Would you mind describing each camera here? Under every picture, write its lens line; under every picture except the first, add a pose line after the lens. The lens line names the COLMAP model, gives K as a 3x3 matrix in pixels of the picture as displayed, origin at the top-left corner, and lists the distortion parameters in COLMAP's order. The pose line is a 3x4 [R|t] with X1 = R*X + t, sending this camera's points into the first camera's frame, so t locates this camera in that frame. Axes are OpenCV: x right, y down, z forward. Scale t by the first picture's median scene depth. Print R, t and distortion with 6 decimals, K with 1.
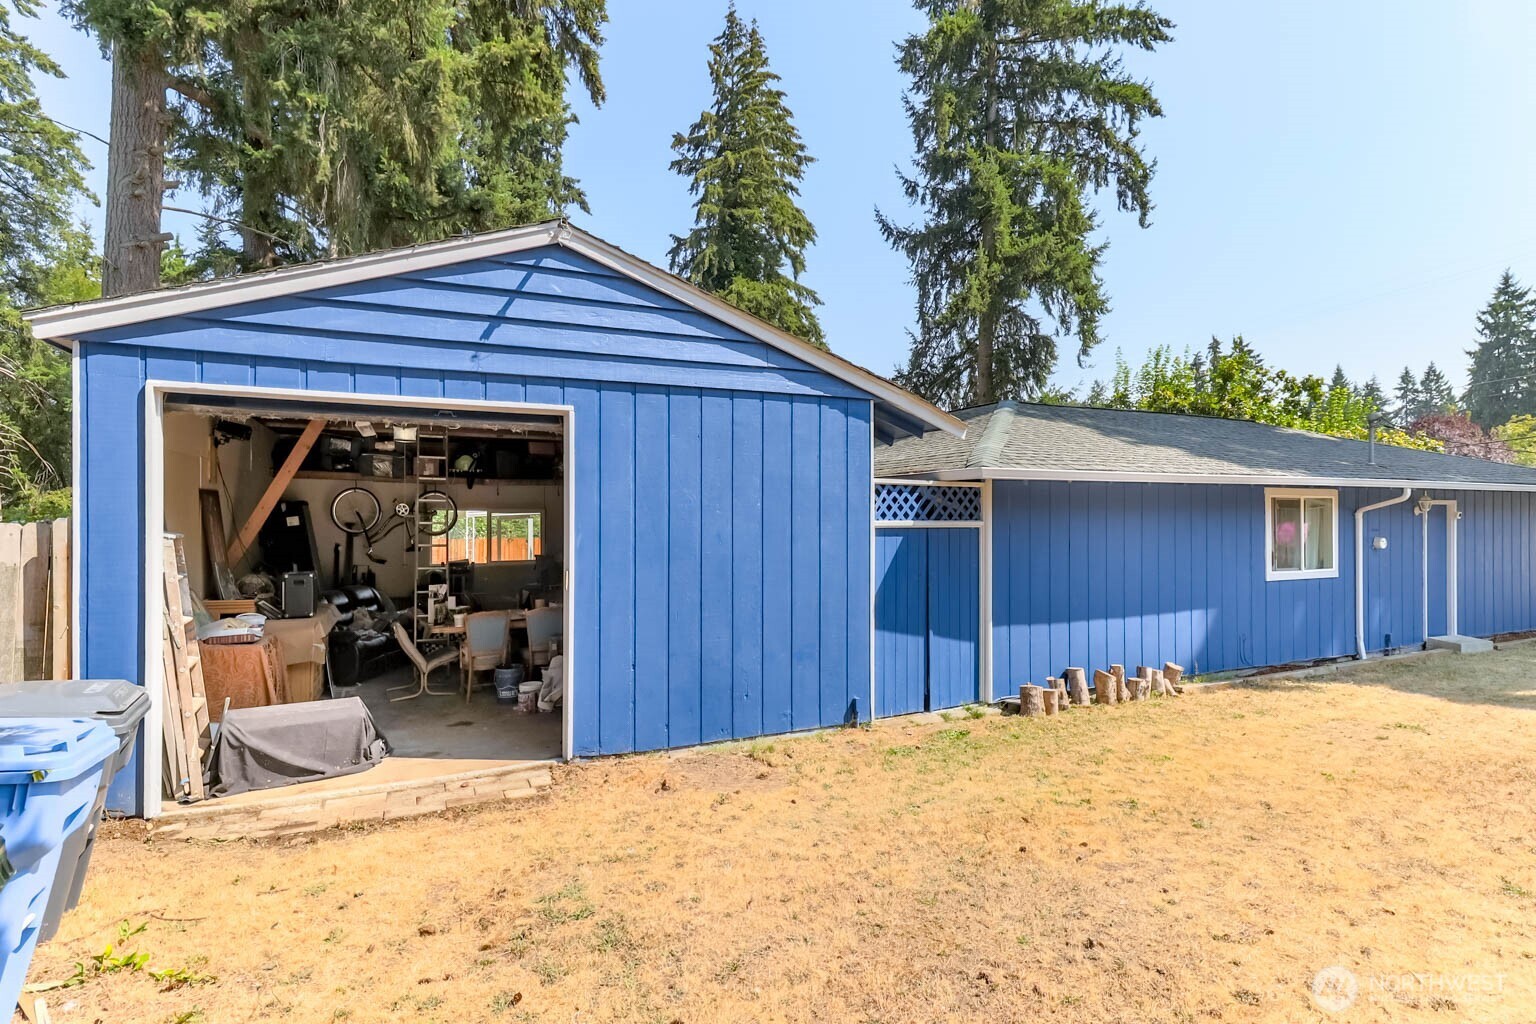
lens RADIAL K [[672.6, 0, 794.3], [0, 672.6, 514.7], [0, 0, 1]] dist [0.000755, -0.000334]
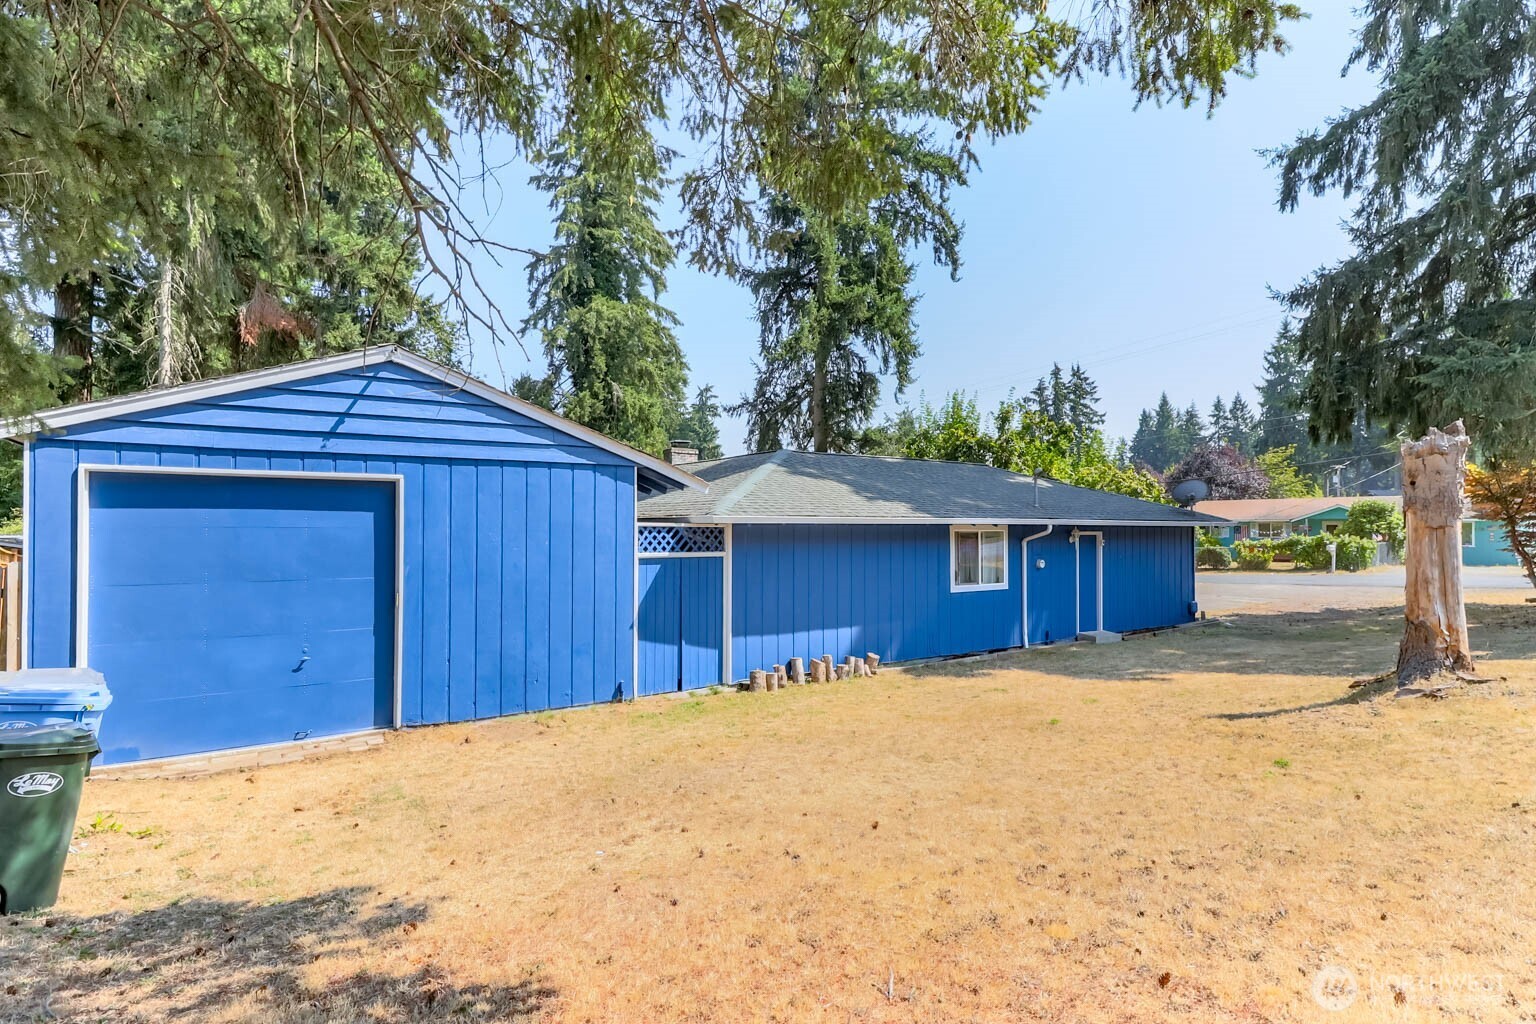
lens RADIAL K [[680.4, 0, 765.8], [0, 680.4, 522.5], [0, 0, 1]] dist [0.004690, 0.000805]
pose [[0.989646, 0.003083, 0.143496, 0.127149], [-0.002191, 0.999977, -0.006371, -0.032548], [-0.143513, 0.005990, 0.989630, -0.301491]]
